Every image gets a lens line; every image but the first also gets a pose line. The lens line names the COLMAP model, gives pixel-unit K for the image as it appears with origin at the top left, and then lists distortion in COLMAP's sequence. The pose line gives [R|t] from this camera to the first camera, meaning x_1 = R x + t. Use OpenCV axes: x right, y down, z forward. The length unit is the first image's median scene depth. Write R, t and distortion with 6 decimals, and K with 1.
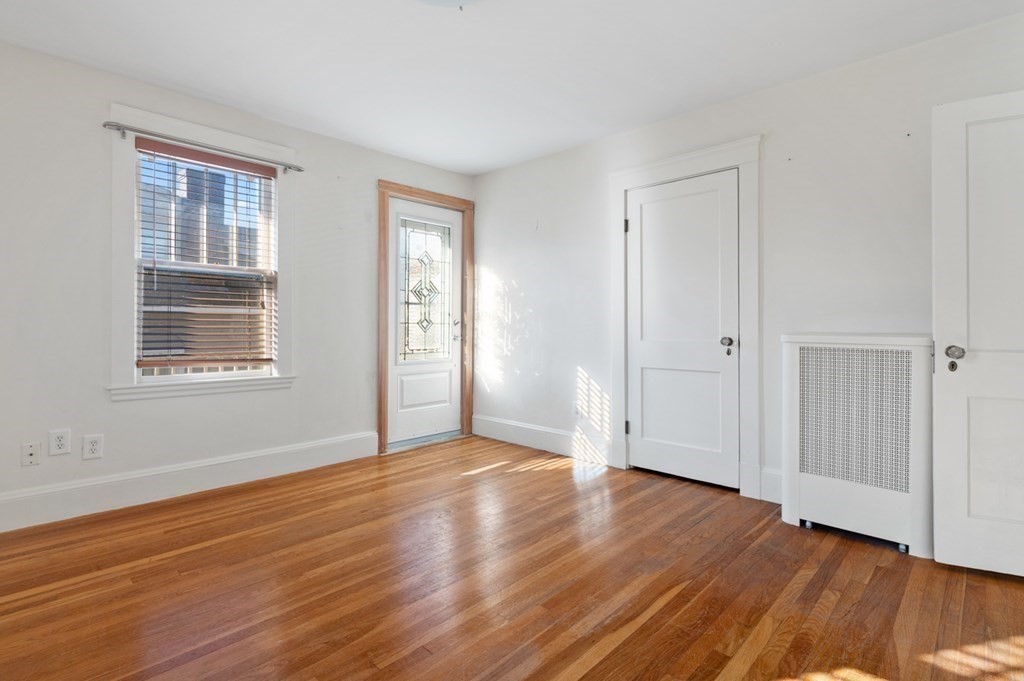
lens RADIAL K [[507.2, 0, 507.6], [0, 507.2, 319.8], [0, 0, 1]] dist [0.009034, 0.000031]
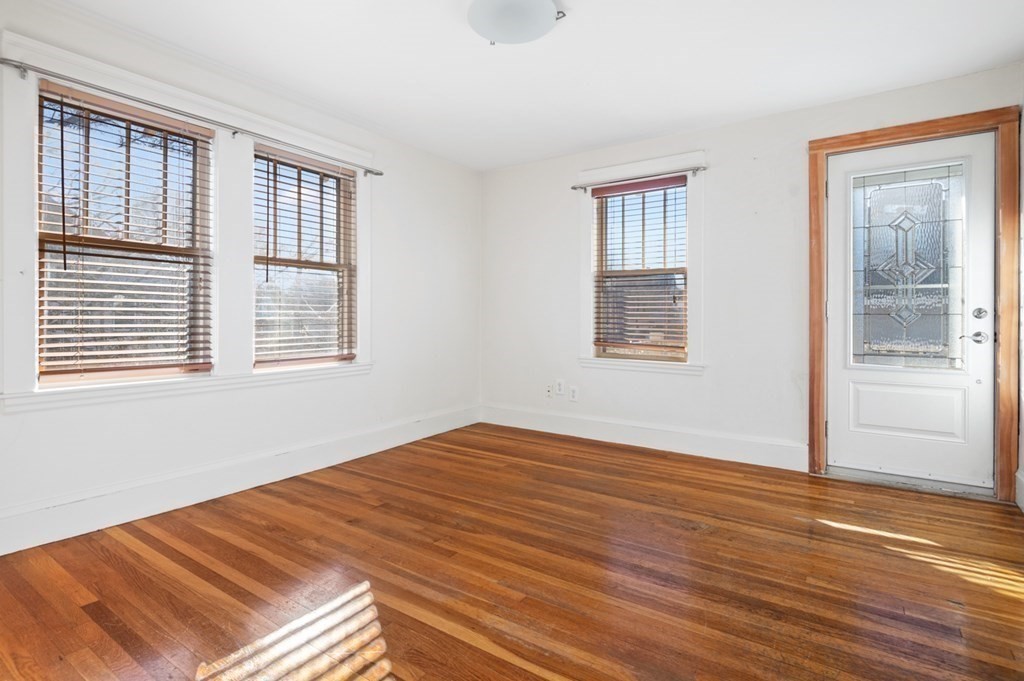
lens RADIAL K [[507.2, 0, 507.6], [0, 507.2, 319.8], [0, 0, 1]] dist [0.009034, 0.000031]
pose [[0.153693, 0.003470, -0.988113, 0.642936], [0.008280, 0.999954, 0.004799, 0.008189], [0.988084, -0.008919, 0.153657, 0.502037]]
